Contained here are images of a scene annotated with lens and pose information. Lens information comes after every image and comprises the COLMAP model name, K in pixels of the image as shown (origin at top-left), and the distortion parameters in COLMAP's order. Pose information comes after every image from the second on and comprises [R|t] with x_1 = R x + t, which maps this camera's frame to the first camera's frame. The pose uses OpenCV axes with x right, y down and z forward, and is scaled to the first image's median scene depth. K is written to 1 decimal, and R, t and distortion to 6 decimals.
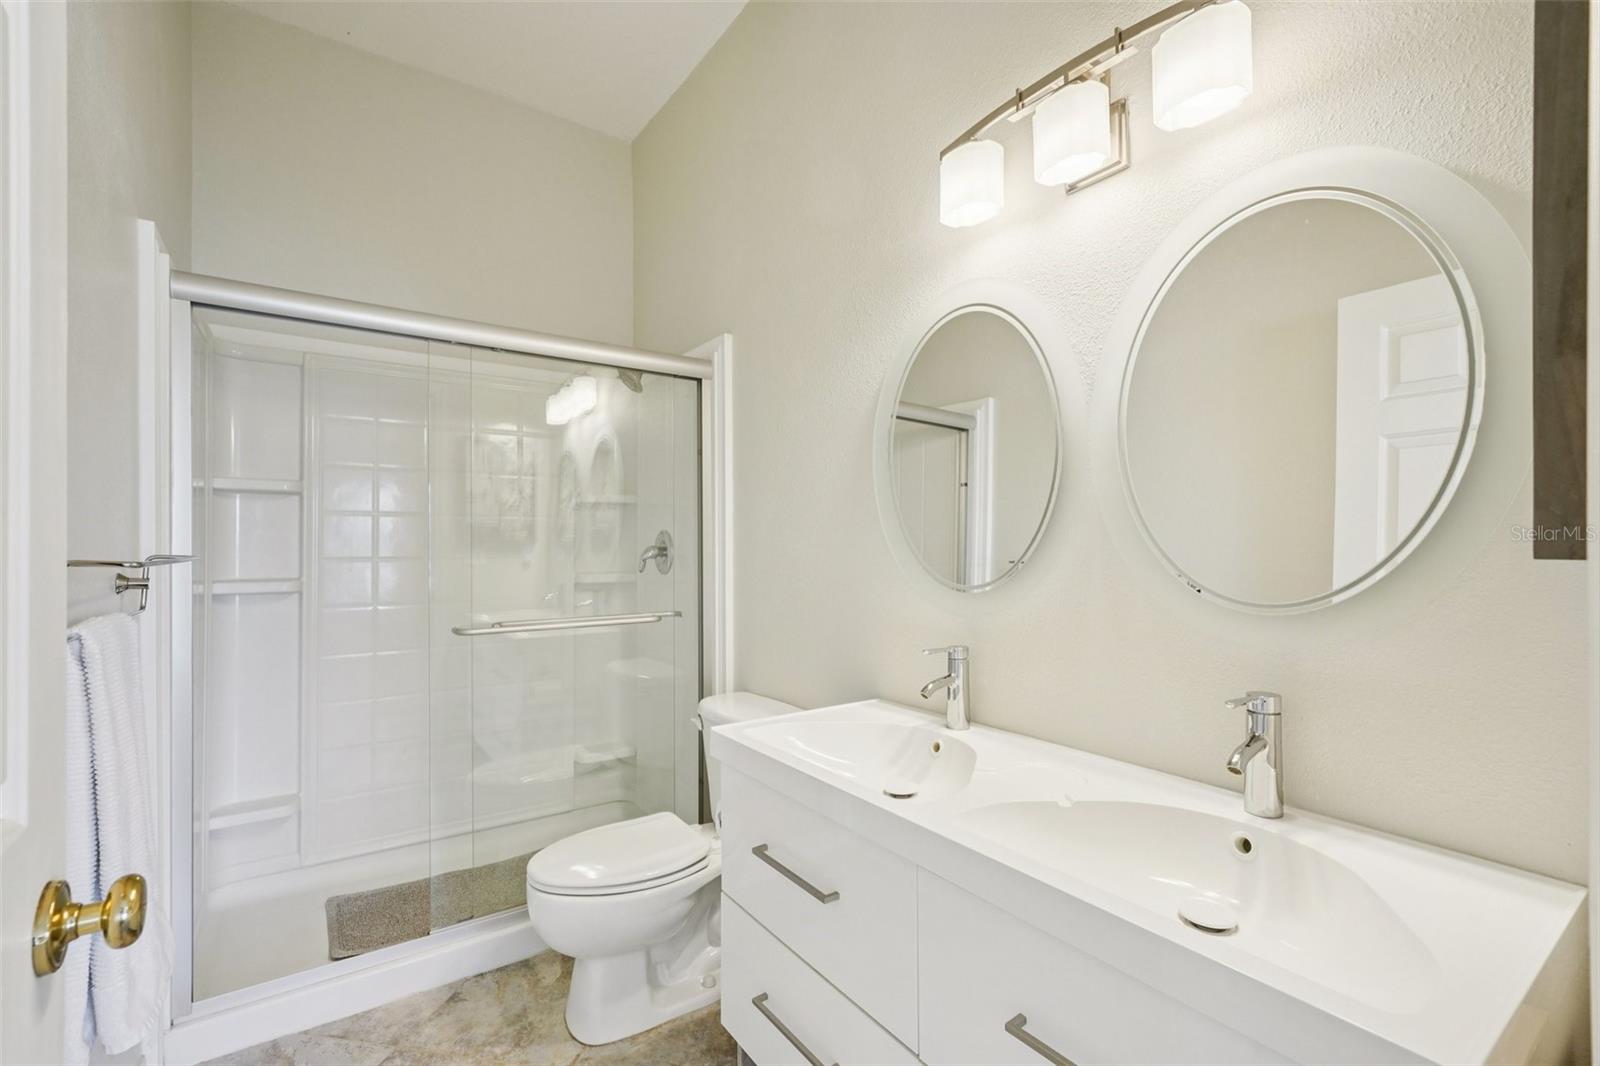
lens RADIAL K [[695.8, 0, 793.8], [0, 695.8, 539.5], [0, 0, 1]] dist [-0.010625, 0.006245]
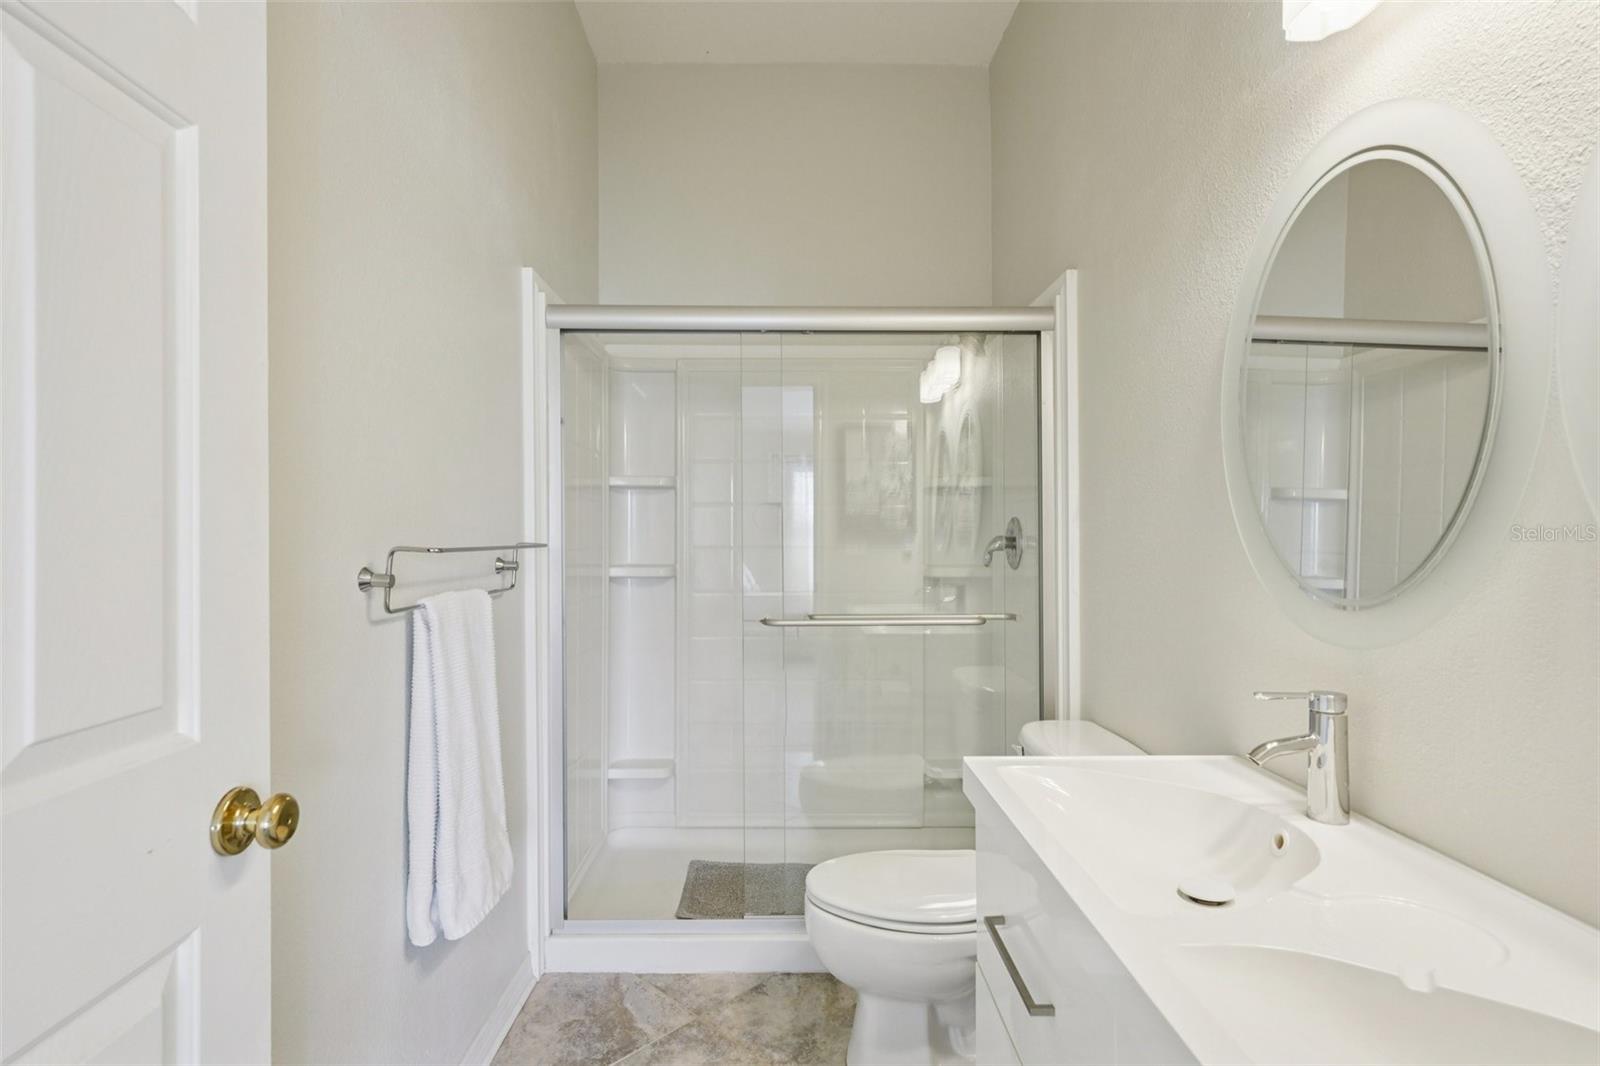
lens RADIAL K [[780.3, 0, 782.2], [0, 780.3, 532.5], [0, 0, 1]] dist [0.003520, 0.000603]
pose [[0.829366, -0.000943, -0.558705, 0.158941], [0.003792, 0.999985, 0.003942, 0.000660], [0.558693, -0.005388, 0.829357, 0.085240]]
